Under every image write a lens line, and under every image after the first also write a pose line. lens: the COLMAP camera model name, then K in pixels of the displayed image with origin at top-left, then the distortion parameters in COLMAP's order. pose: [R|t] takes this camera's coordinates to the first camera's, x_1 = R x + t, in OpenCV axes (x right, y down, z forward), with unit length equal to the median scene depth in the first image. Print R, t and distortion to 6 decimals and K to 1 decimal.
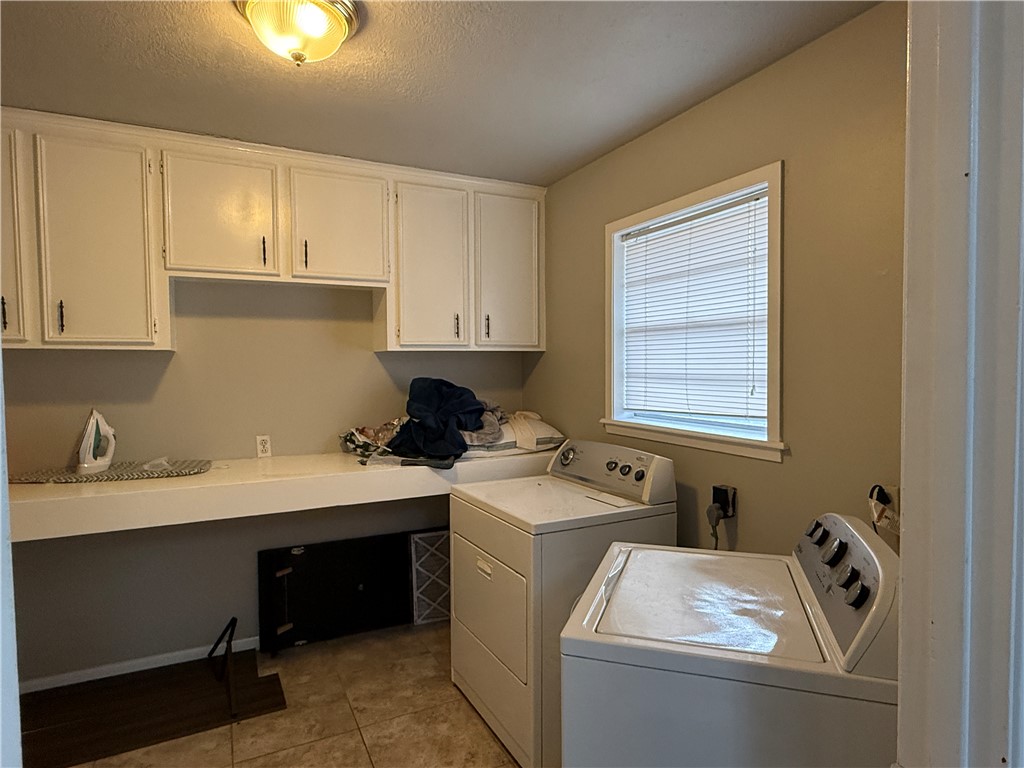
lens RADIAL K [[581.3, 0, 511.6], [0, 581.3, 383.5], [0, 0, 1]] dist [0.000222, -0.000367]
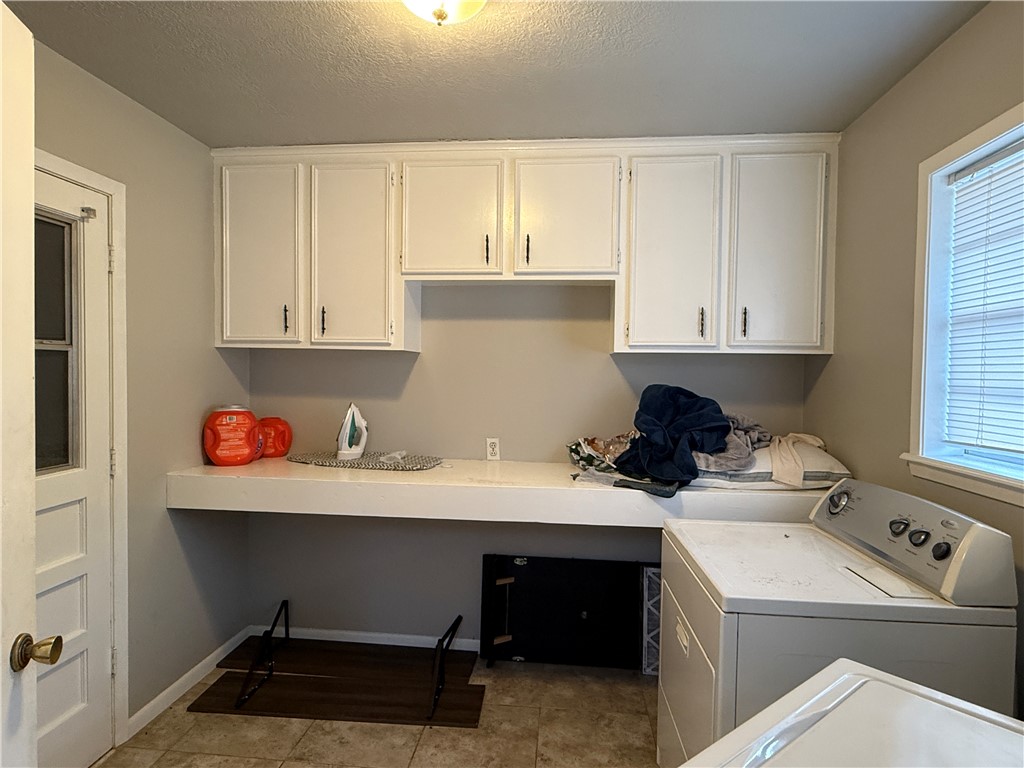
lens RADIAL K [[581.3, 0, 510.4], [0, 581.3, 386.0], [0, 0, 1]] dist [0.000222, -0.000367]
pose [[0.845510, 0.031341, -0.533039, 0.129780], [-0.037876, 0.999282, -0.001324, 0.001218], [0.532615, 0.021309, 0.846090, 0.191625]]
